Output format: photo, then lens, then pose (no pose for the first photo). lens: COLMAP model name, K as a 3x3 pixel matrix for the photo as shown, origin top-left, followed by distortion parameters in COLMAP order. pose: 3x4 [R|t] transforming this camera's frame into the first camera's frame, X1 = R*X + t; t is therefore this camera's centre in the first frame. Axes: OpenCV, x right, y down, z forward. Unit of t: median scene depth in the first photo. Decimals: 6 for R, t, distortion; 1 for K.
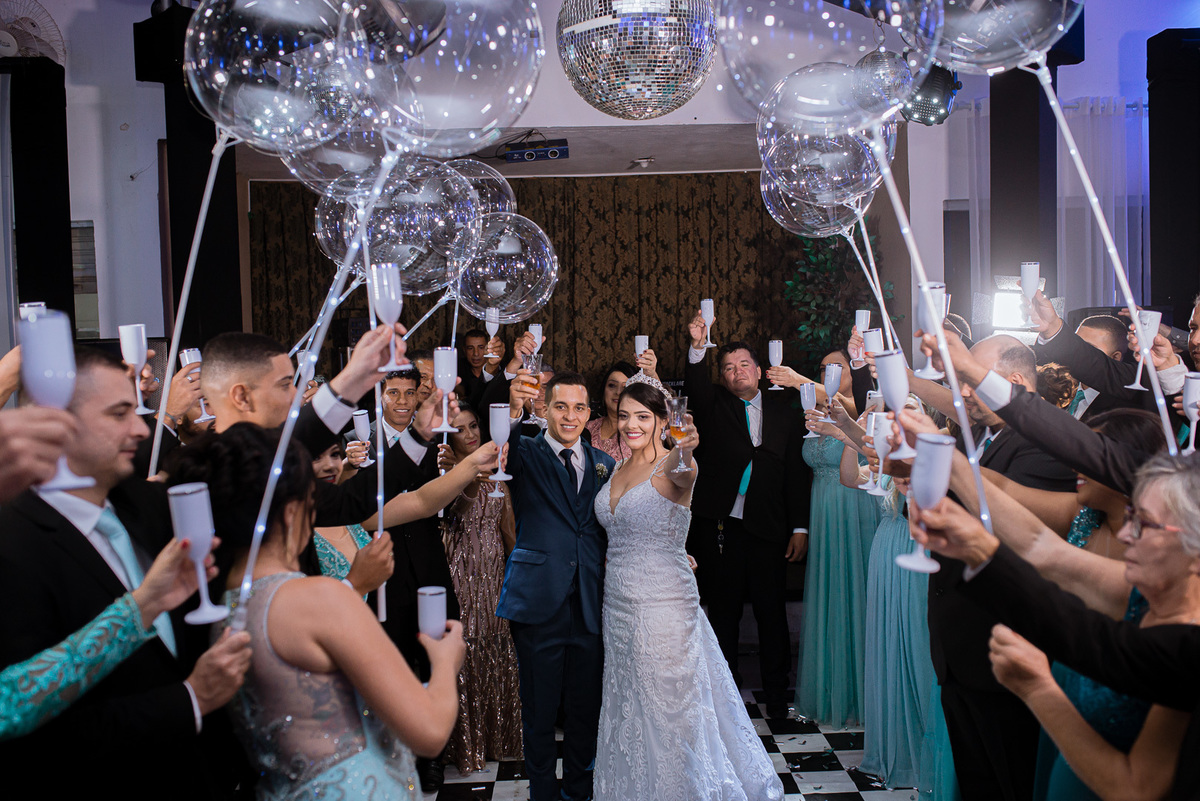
lens RADIAL K [[1174.4, 0, 601.9], [0, 1174.4, 402.1], [0, 0, 1]] dist [-0.025010, 0.000000]
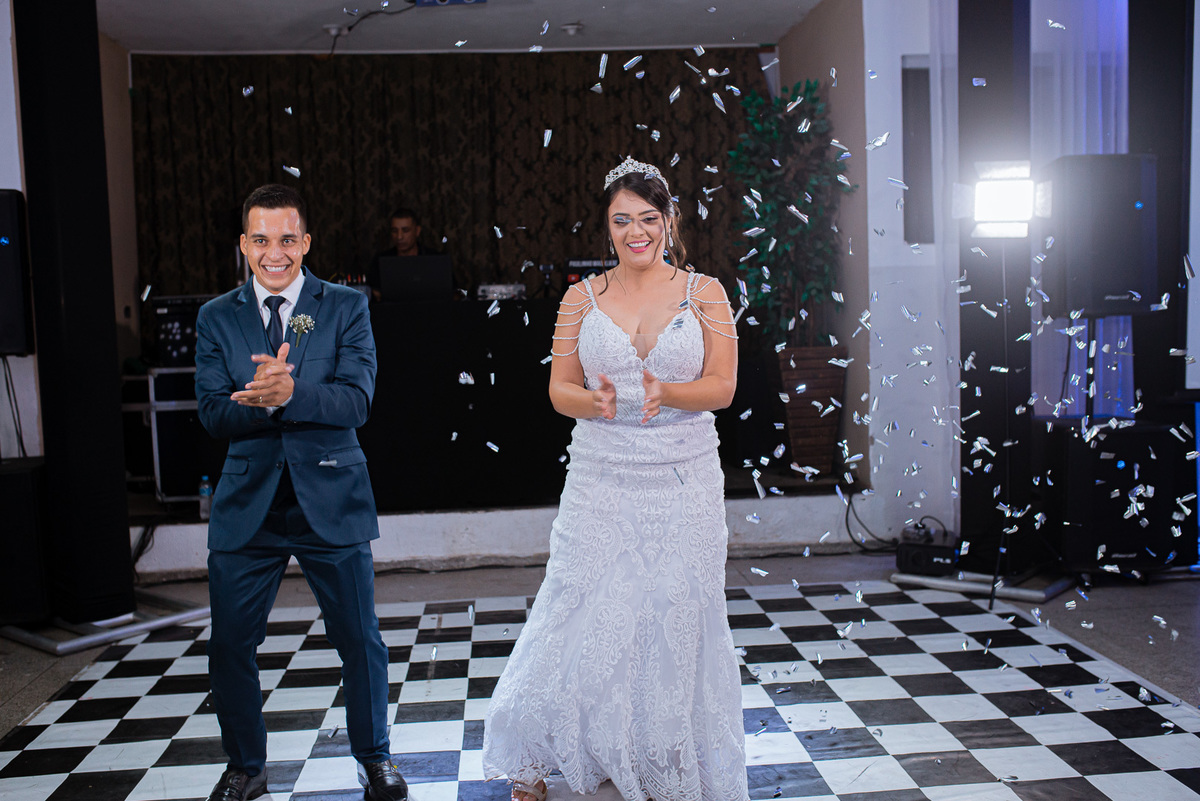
lens RADIAL K [[1174.4, 0, 600.7], [0, 1174.4, 401.6], [0, 0, 1]] dist [-0.025010, 0.000000]
pose [[0.998225, -0.008448, 0.058960, 0.002695], [0.006880, 0.999618, 0.026753, 0.055216], [-0.059163, -0.026300, 0.997902, 0.081662]]
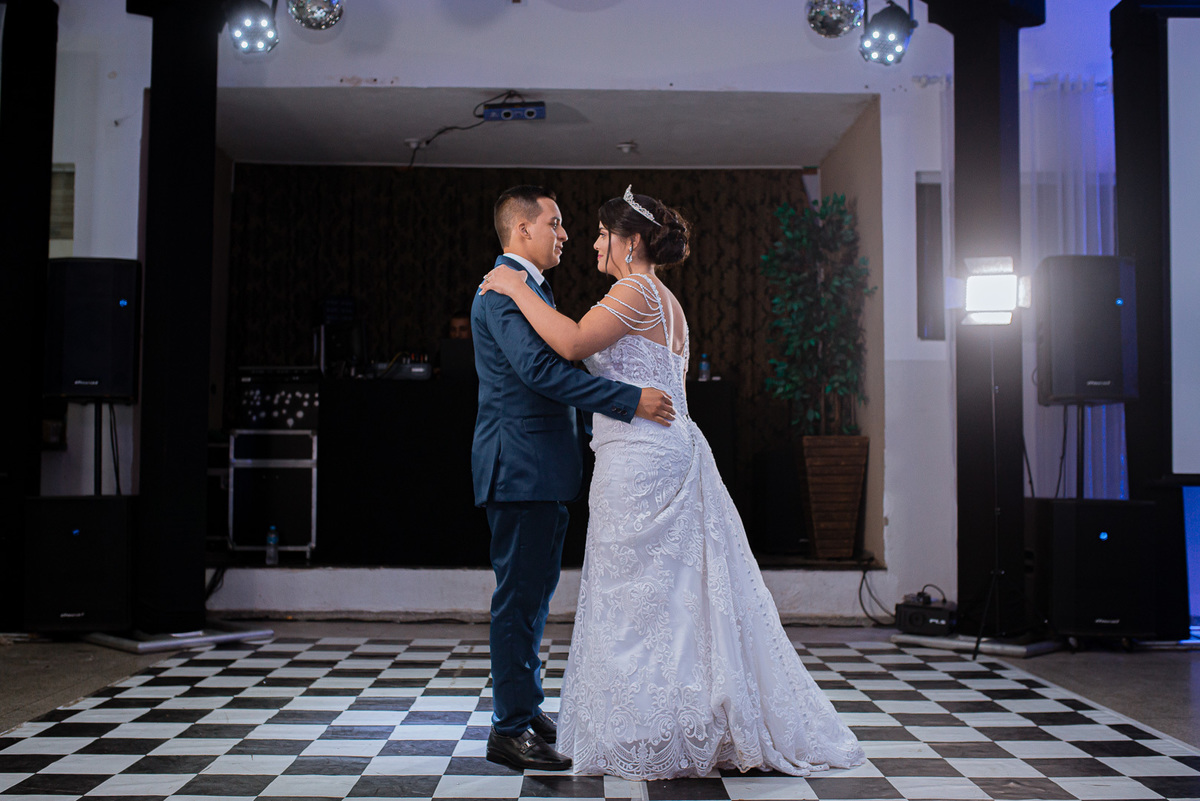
lens RADIAL K [[1252.0, 0, 602.6], [0, 1252.0, 395.9], [0, 0, 1]] dist [-0.039079, 0.000000]
pose [[0.999415, 0.032094, -0.011837, 0.032907], [-0.033173, 0.993776, -0.106340, 0.112311], [0.008351, 0.106670, 0.994259, -0.037000]]
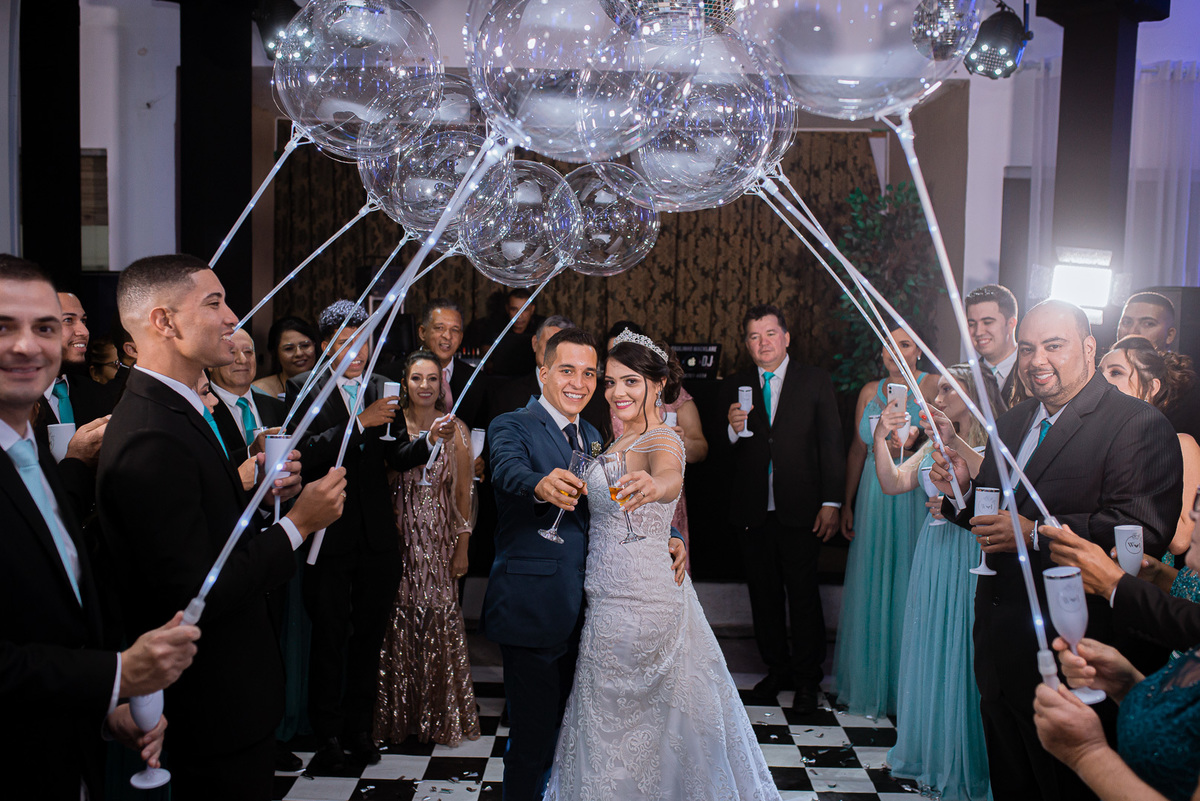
lens RADIAL K [[1174.4, 0, 598.2], [0, 1174.4, 403.4], [0, 0, 1]] dist [-0.025010, 0.000000]
pose [[0.998011, 0.050430, -0.037830, 0.010865], [-0.049339, 0.998354, 0.029237, 0.003701], [0.039243, -0.027312, 0.998856, 0.041634]]
